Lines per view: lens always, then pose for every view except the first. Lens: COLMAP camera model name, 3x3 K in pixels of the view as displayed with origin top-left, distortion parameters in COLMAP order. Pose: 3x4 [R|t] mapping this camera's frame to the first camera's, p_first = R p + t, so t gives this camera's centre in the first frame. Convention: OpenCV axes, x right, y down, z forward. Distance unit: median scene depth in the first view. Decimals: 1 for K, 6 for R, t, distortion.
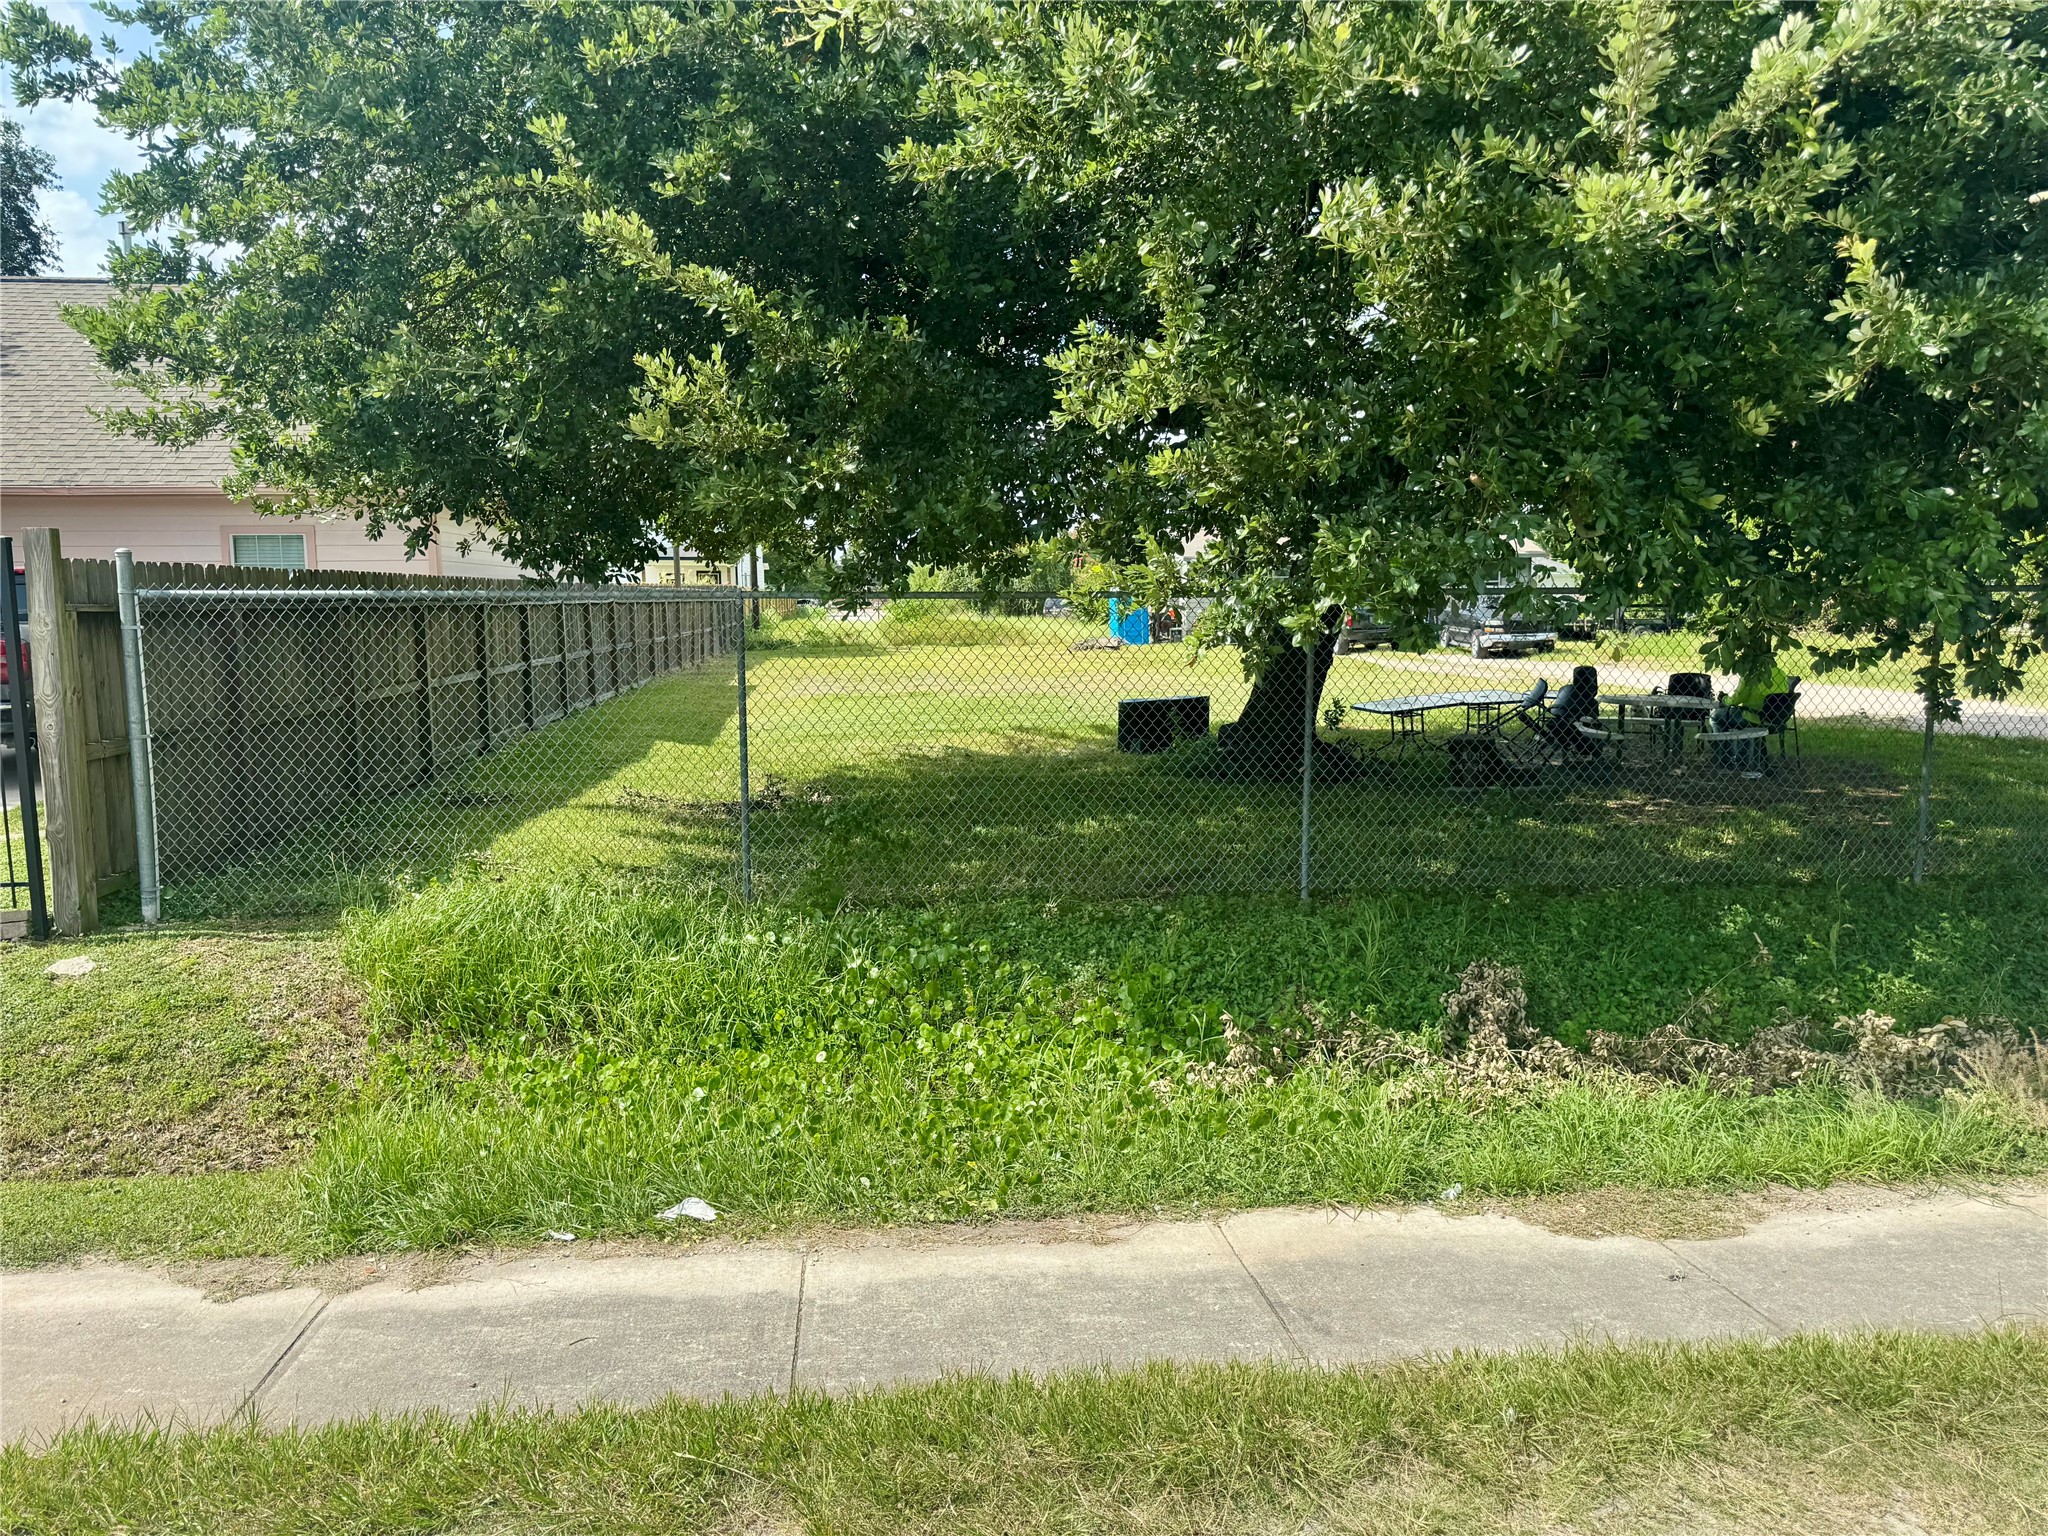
lens RADIAL K [[1415.4, 0, 992.3], [0, 1415.4, 768.4], [0, 0, 1]] dist [0.051296, -0.048069]
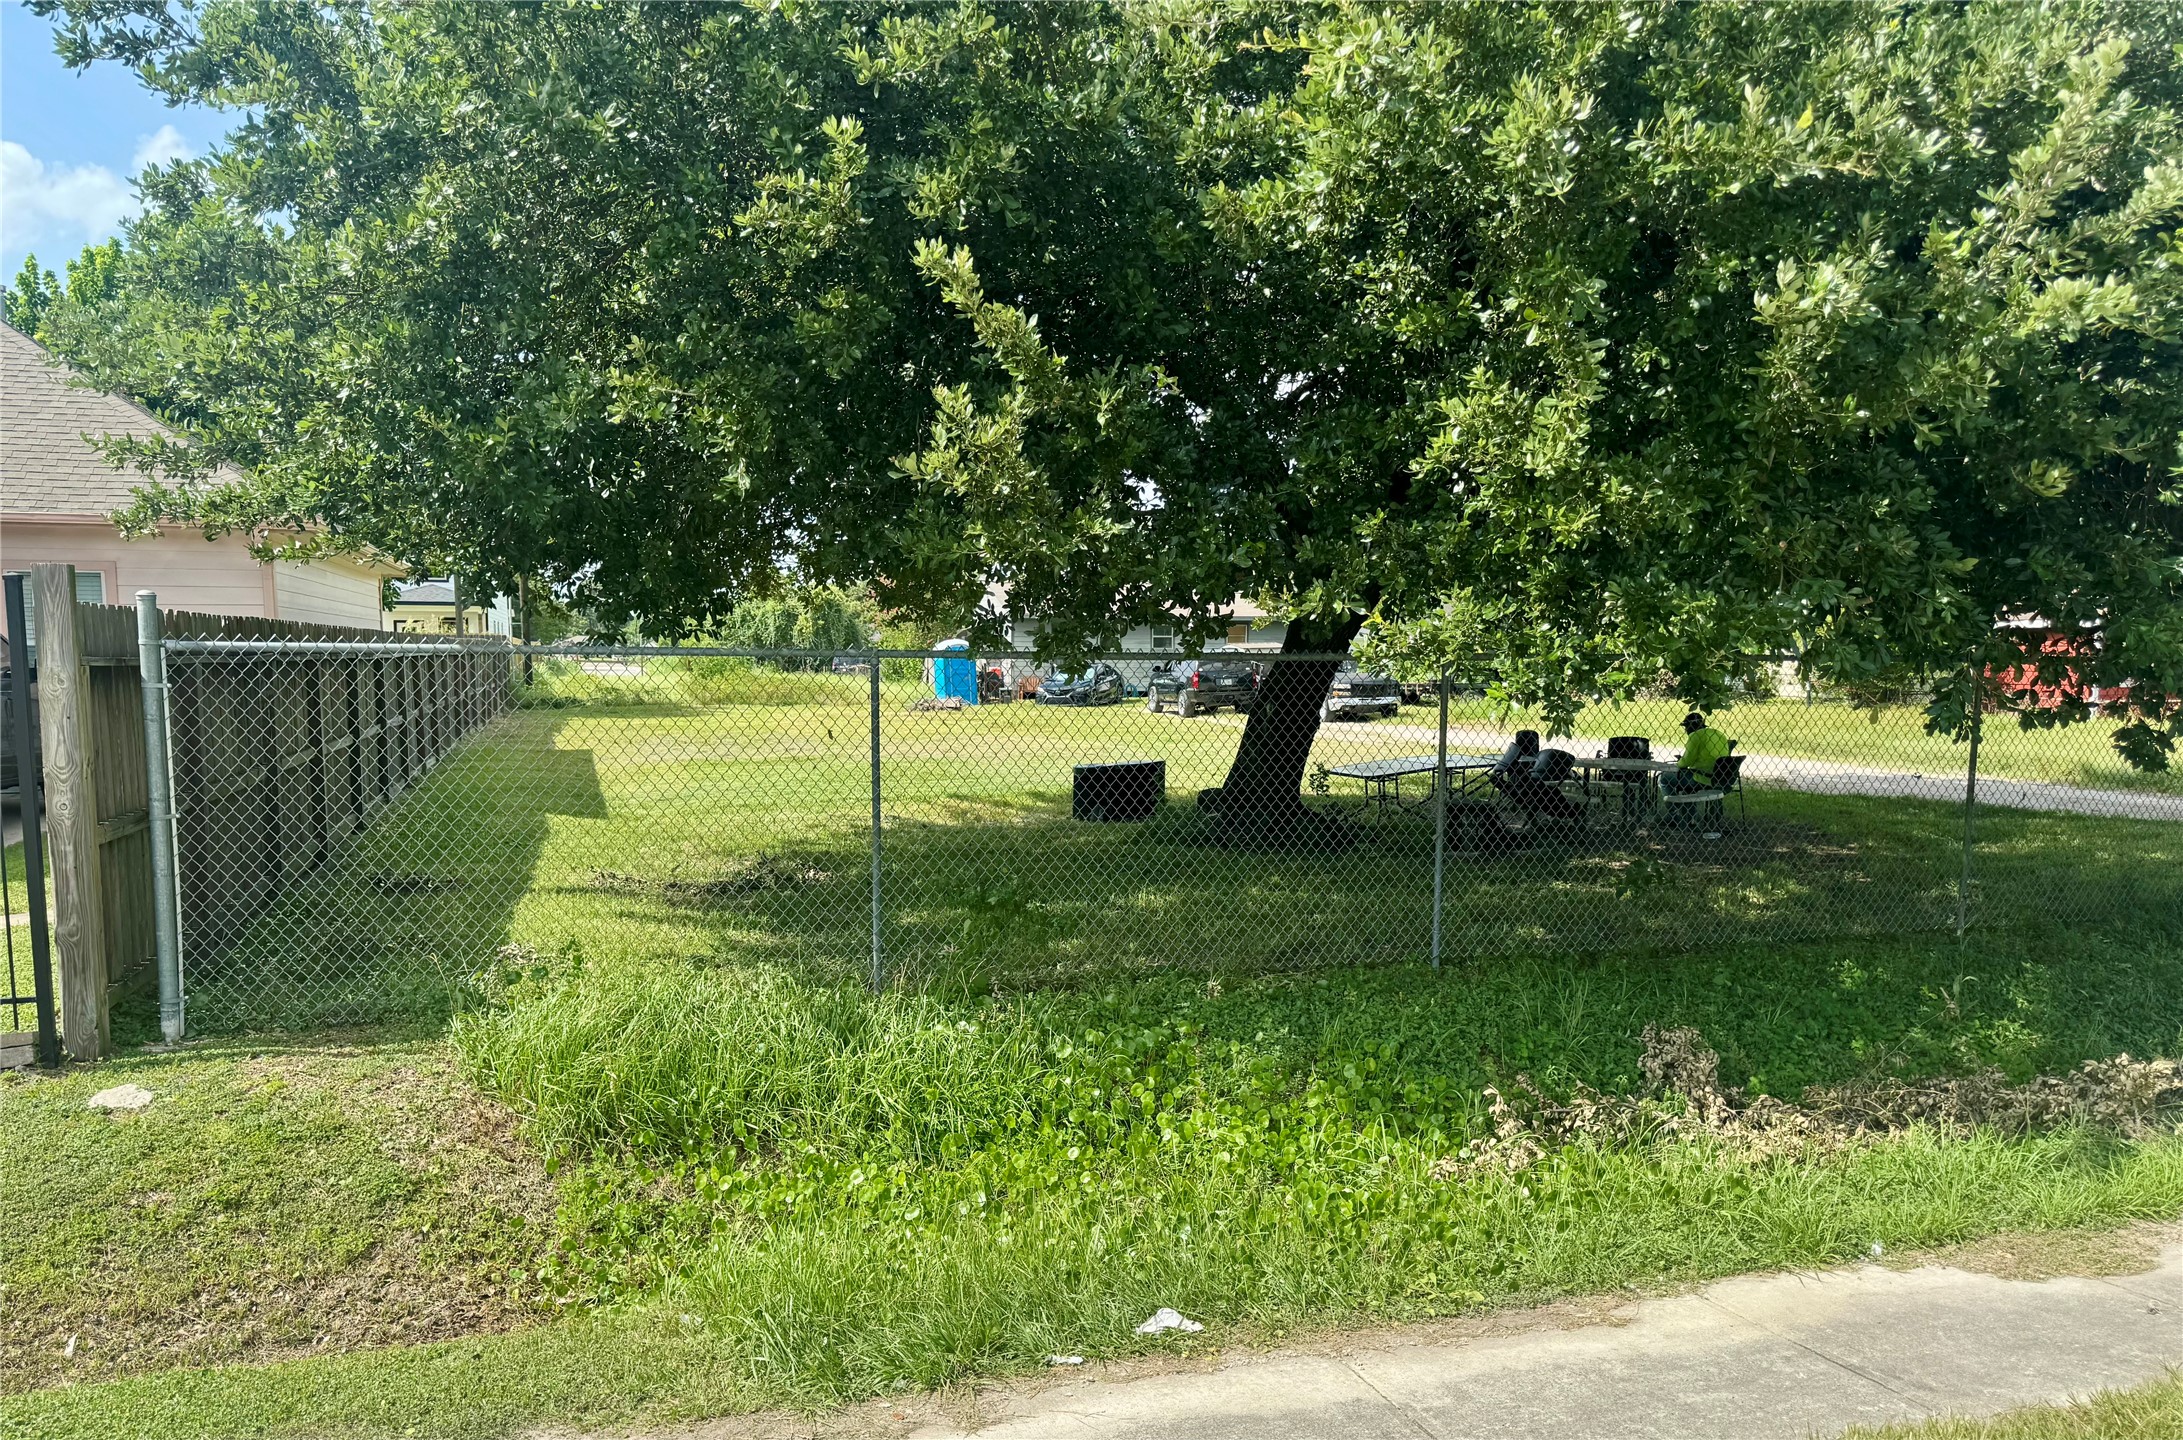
lens RADIAL K [[1515.3, 0, 1095.5], [0, 1515.3, 805.3], [0, 0, 1]] dist [0.051980, -0.051056]
pose [[0.978766, -0.009839, 0.204747, -0.257888], [0.014245, 0.999697, -0.020058, -0.003483], [-0.204487, 0.022548, 0.978609, 0.019381]]
